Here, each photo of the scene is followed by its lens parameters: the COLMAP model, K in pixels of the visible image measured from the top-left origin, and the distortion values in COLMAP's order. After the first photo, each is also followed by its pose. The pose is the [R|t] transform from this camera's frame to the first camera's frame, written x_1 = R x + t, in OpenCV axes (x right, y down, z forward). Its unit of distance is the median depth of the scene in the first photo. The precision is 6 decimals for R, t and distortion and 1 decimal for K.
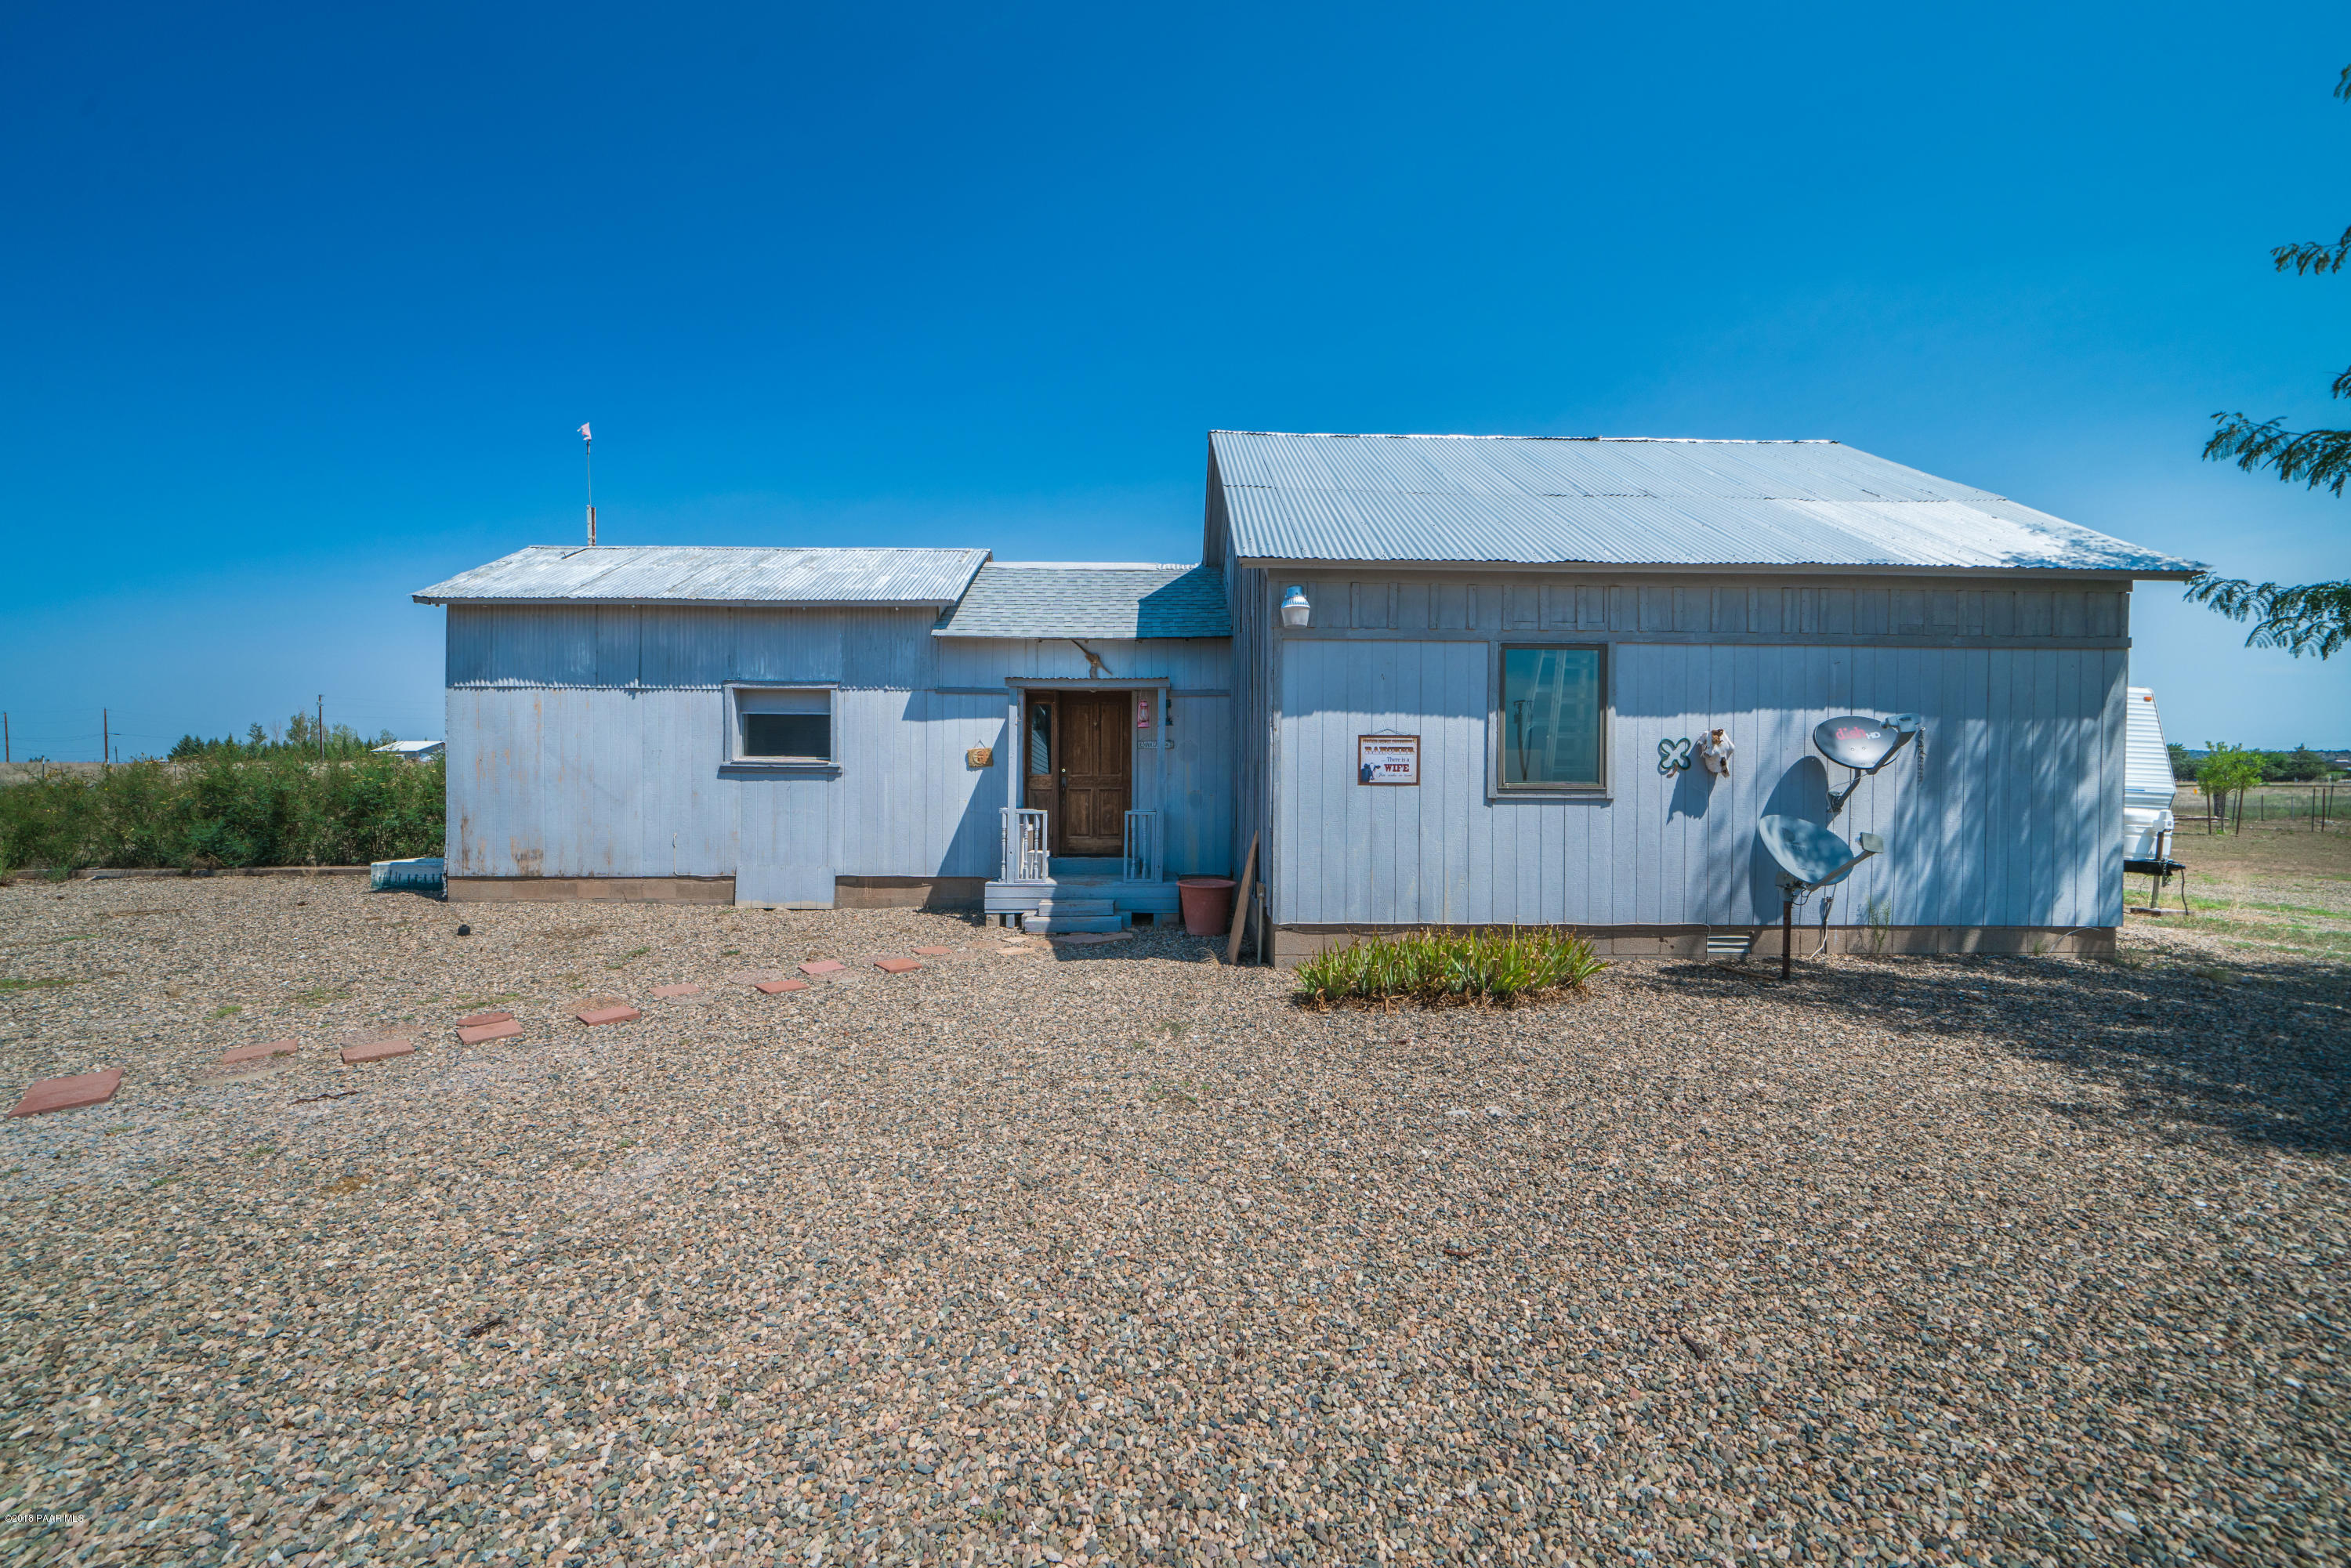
lens RADIAL K [[848.6, 0, 1175.5], [0, 848.6, 784.0], [0, 0, 1]] dist [0.000132, 0.000011]
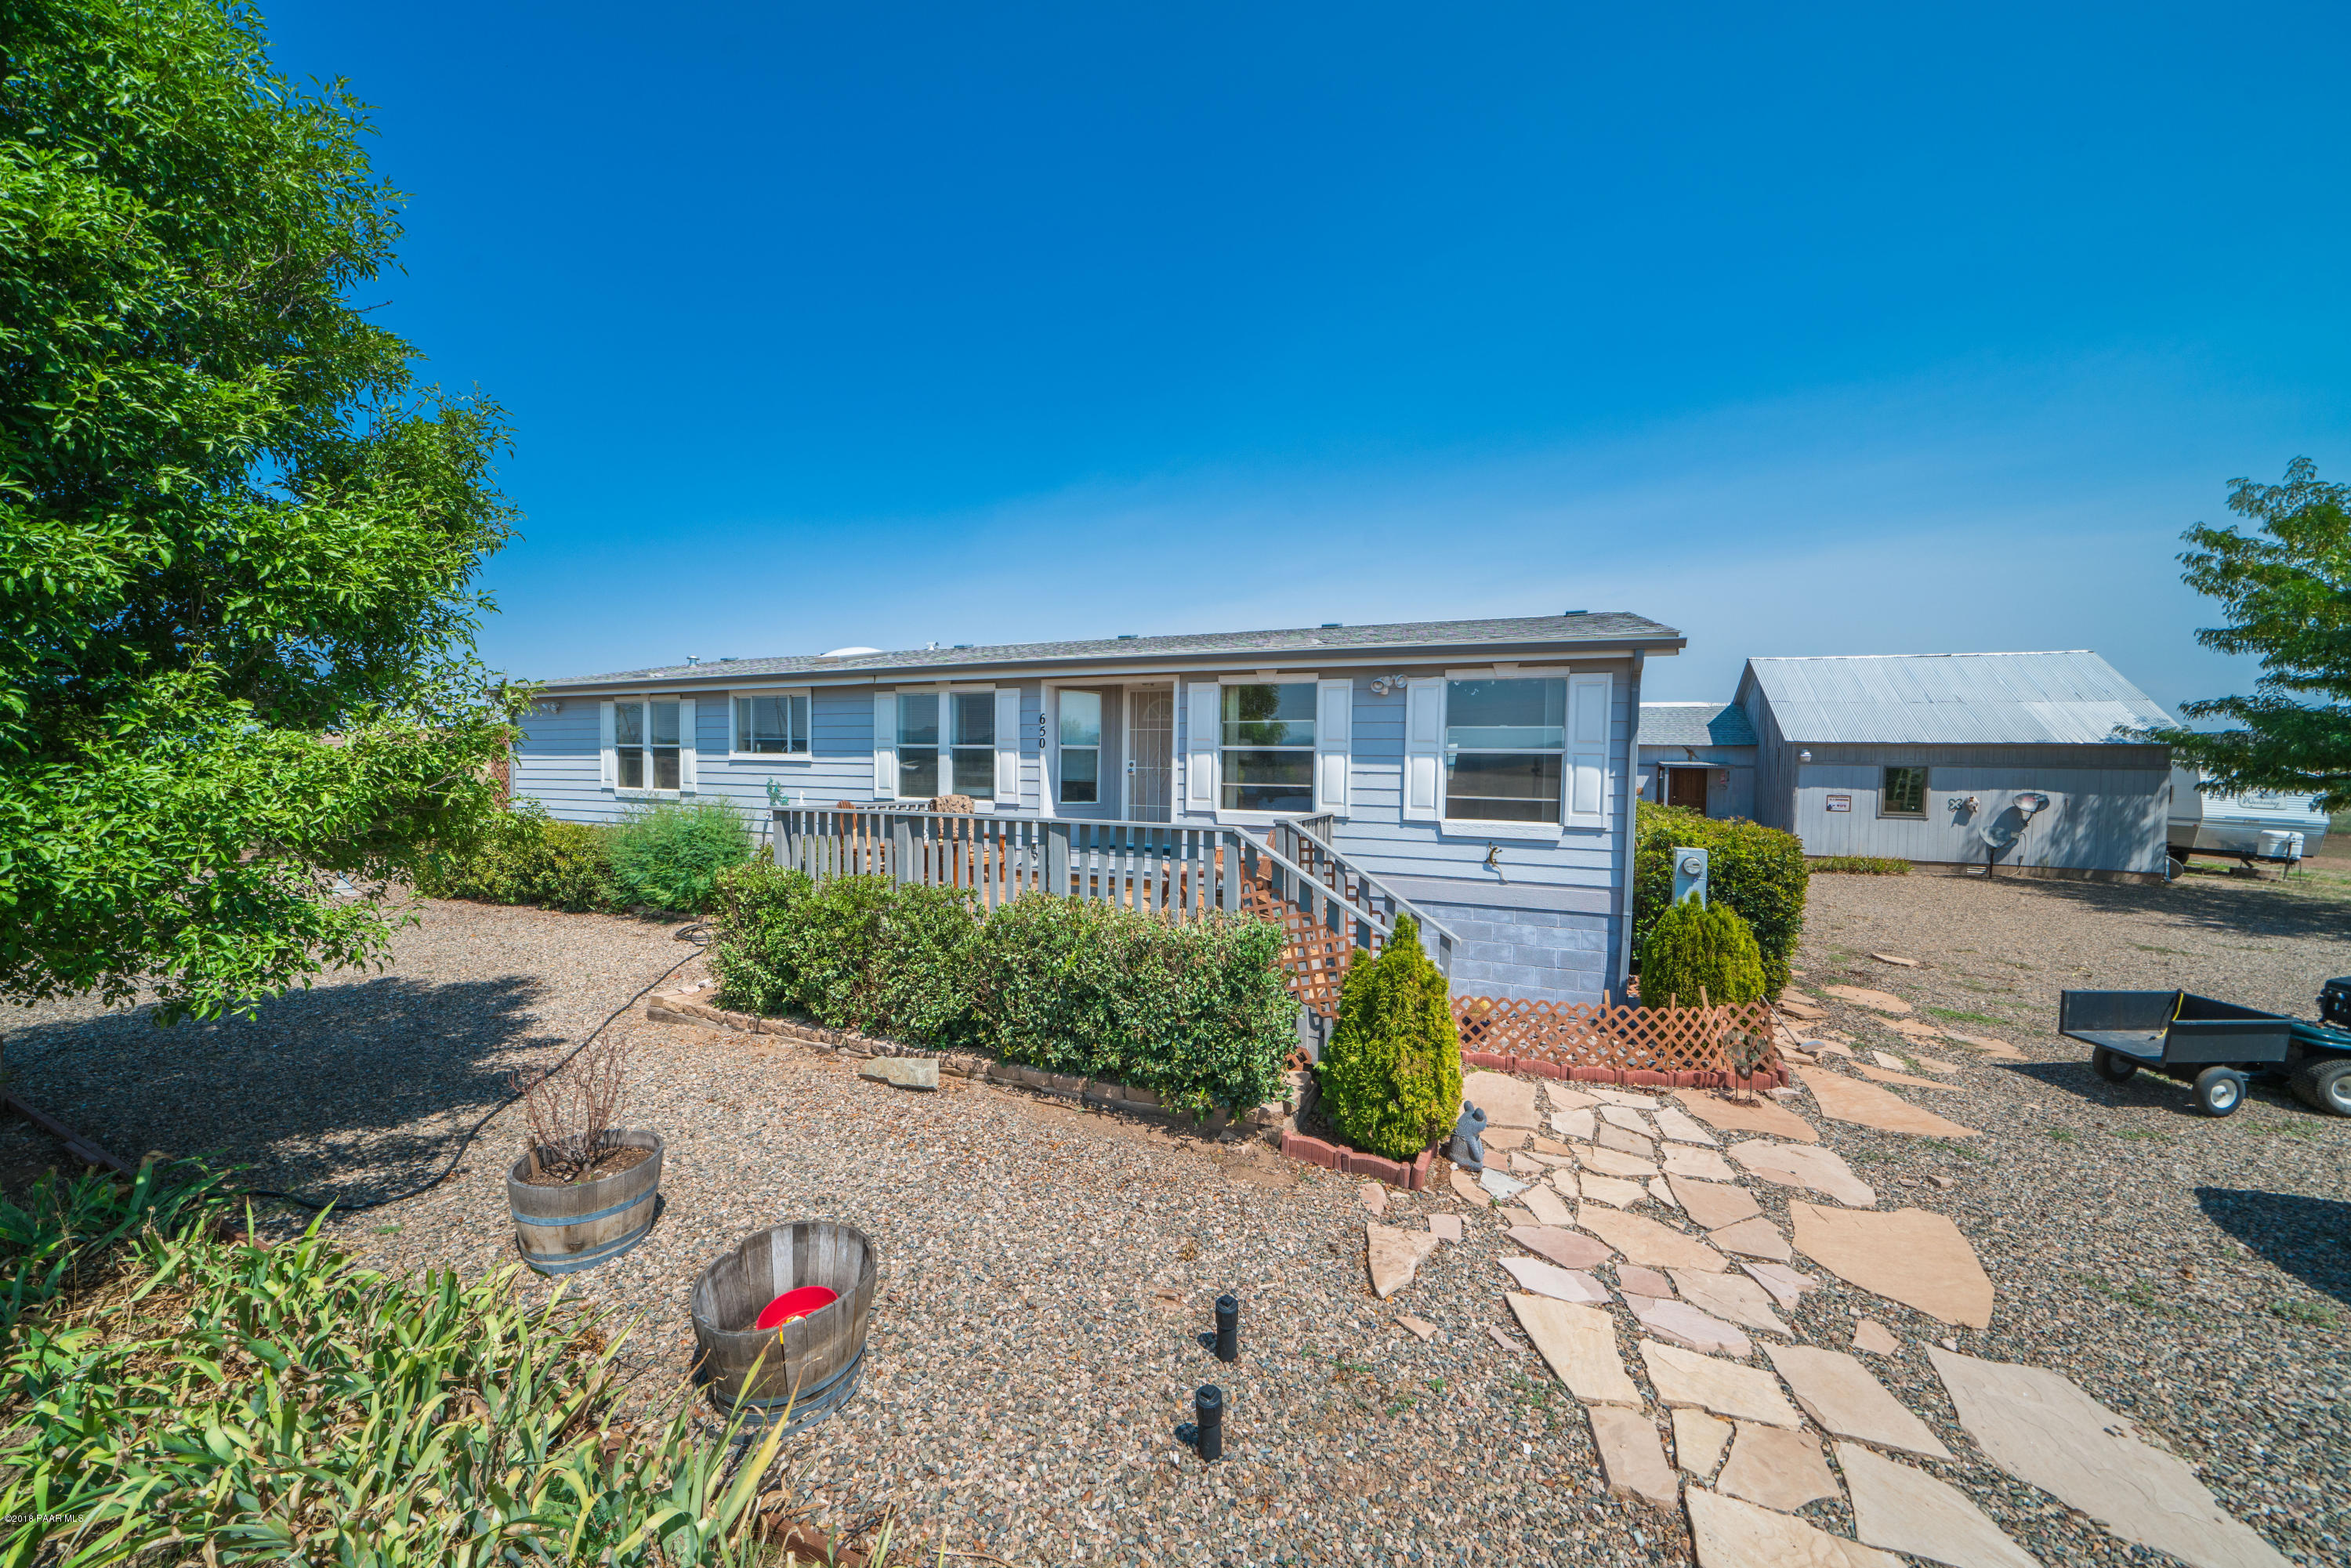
lens RADIAL K [[820.5, 0, 1175.6], [0, 820.5, 788.9], [0, 0, 1]] dist [-0.016646, 0.000076]
pose [[0.919594, 0.023266, -0.392181, -0.809045], [-0.013167, 0.999509, 0.028420, -0.132729], [0.392650, -0.020971, 0.919449, -2.657428]]
